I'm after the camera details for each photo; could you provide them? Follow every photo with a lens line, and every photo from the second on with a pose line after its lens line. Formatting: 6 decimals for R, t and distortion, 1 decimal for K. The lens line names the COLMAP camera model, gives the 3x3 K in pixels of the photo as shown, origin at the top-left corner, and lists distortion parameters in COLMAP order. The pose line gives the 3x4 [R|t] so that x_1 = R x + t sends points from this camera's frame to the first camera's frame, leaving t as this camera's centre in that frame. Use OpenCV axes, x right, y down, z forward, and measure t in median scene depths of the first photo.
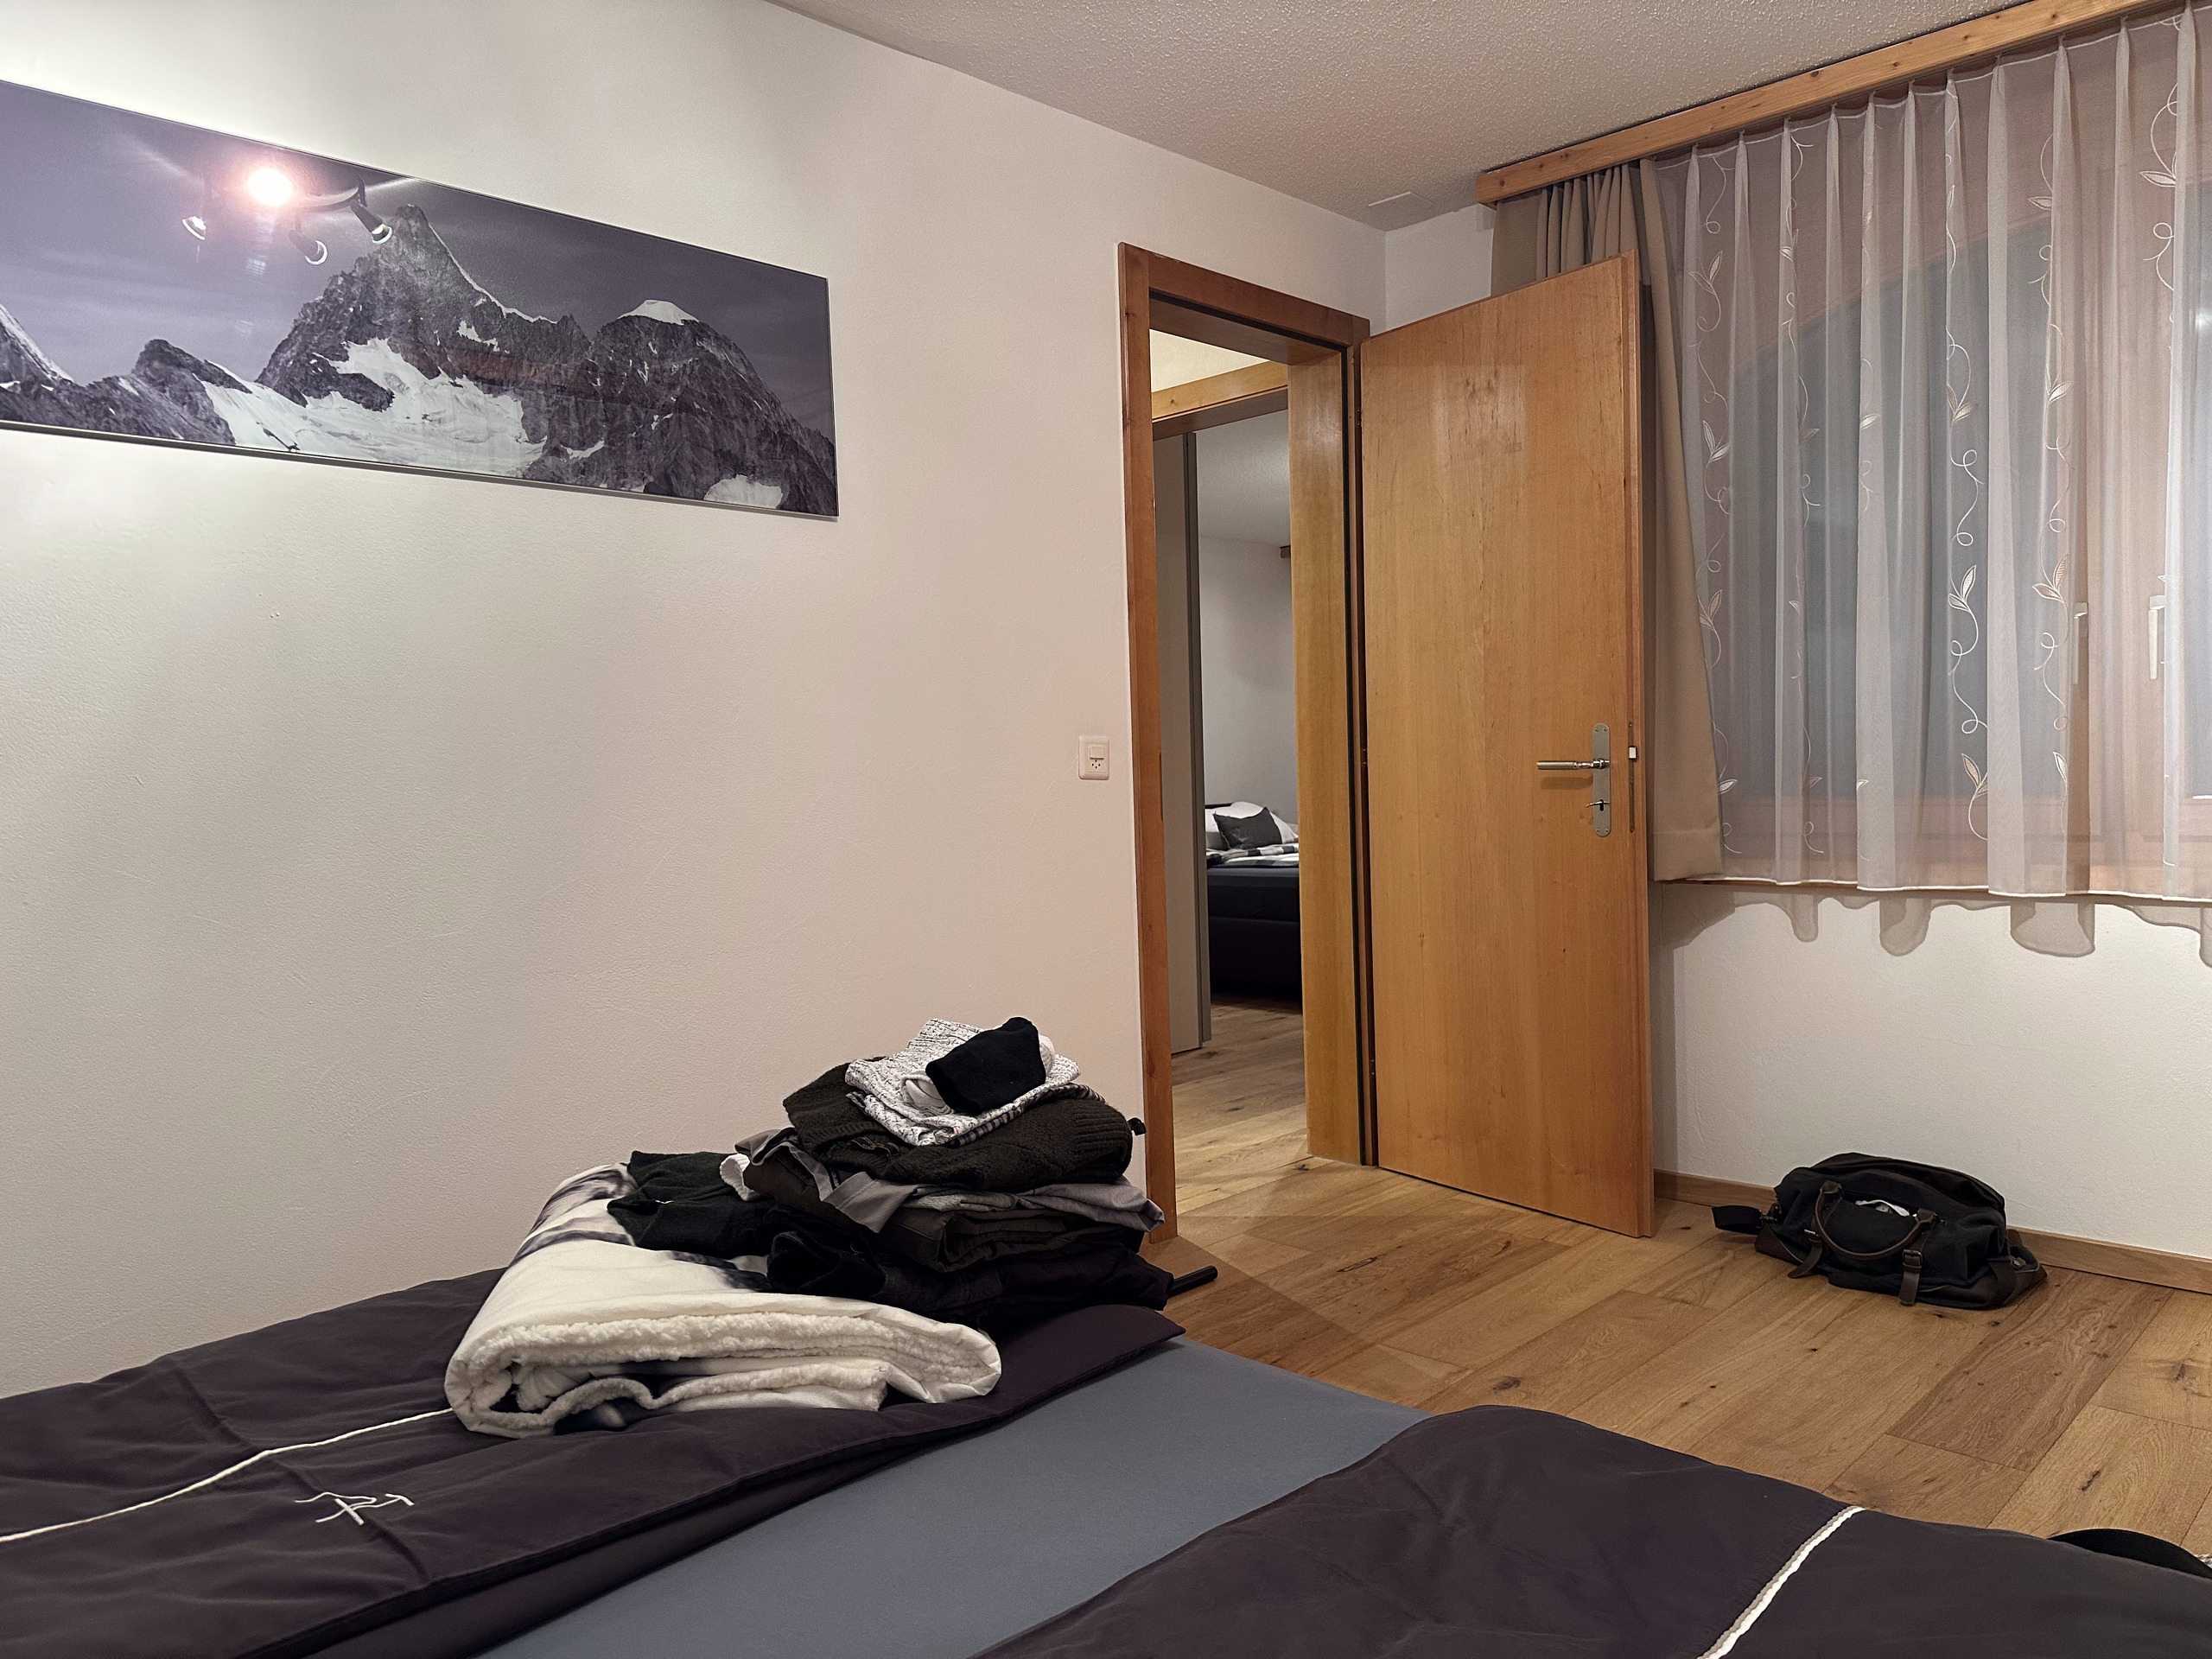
lens RADIAL K [[1580.7, 0, 1109.2], [0, 1580.7, 836.8], [0, 0, 1]] dist [-0.028707, 0.005832]
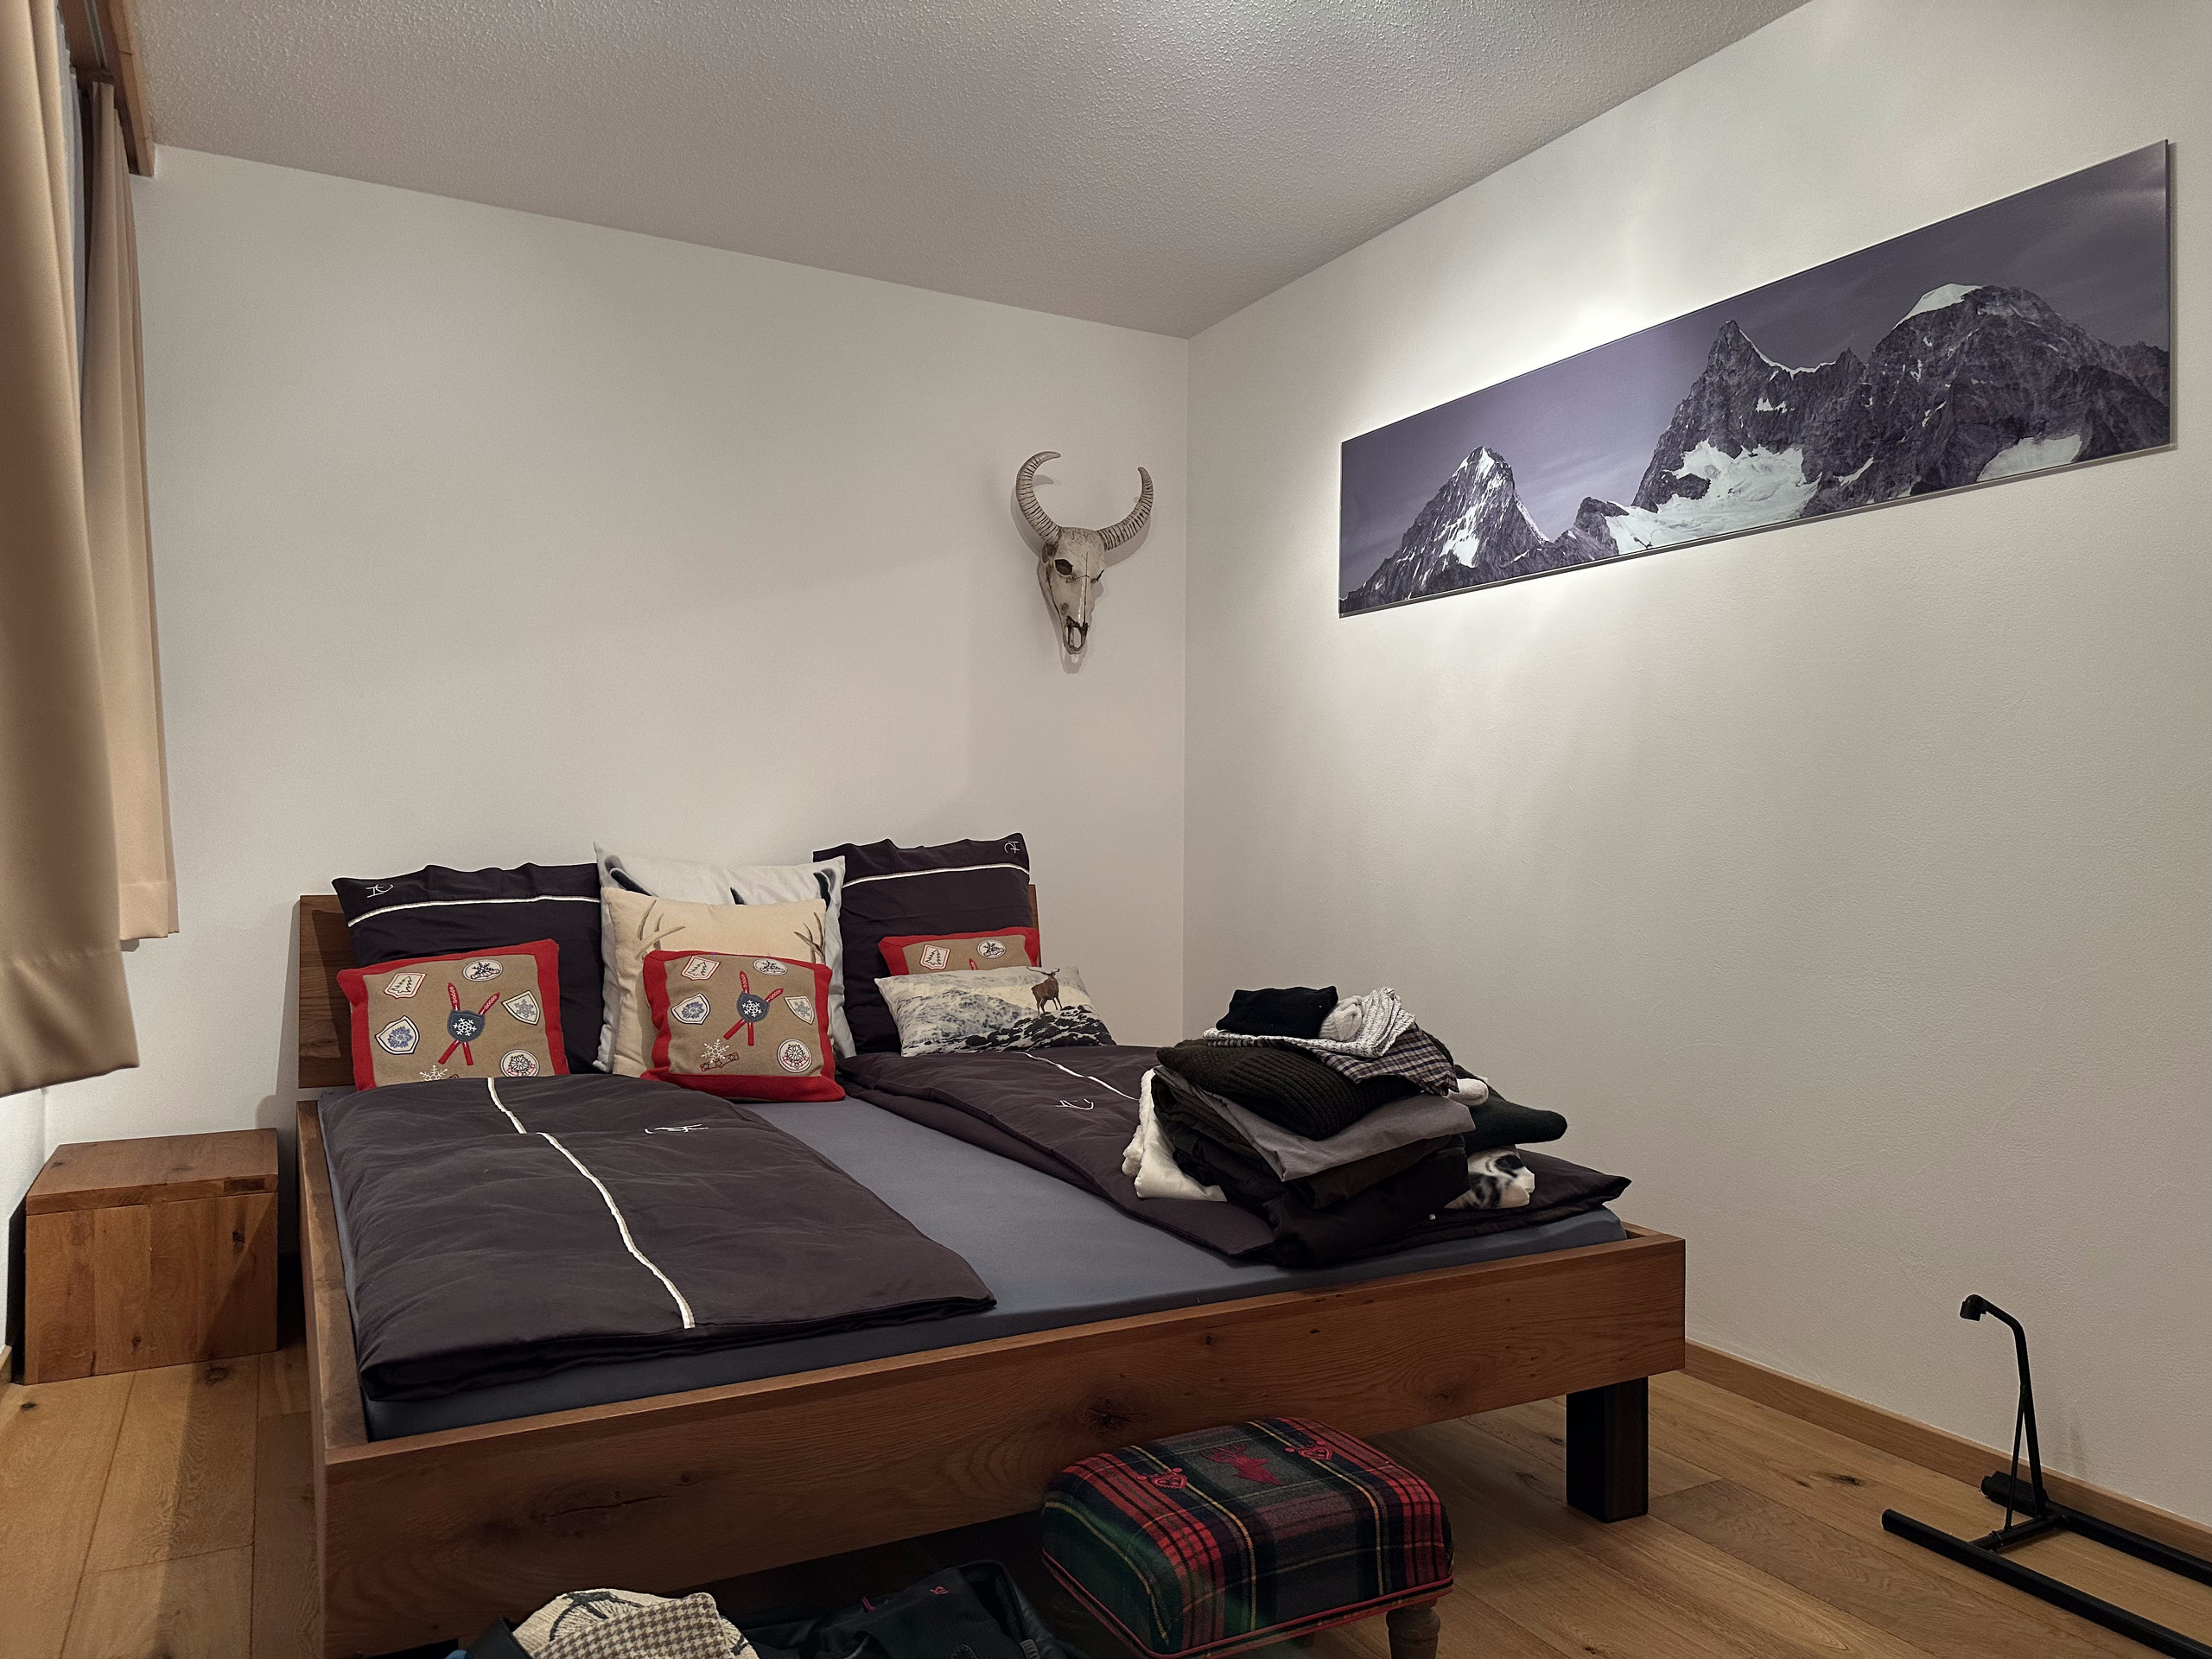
lens RADIAL K [[1580.7, 0, 1108.5], [0, 1580.7, 829.1], [0, 0, 1]] dist [-0.028707, 0.005832]
pose [[-0.306350, 0.021124, -0.951685, 0.864507], [-0.031645, 0.998975, 0.032360, -0.028652], [0.951393, 0.040030, -0.305368, 0.906243]]
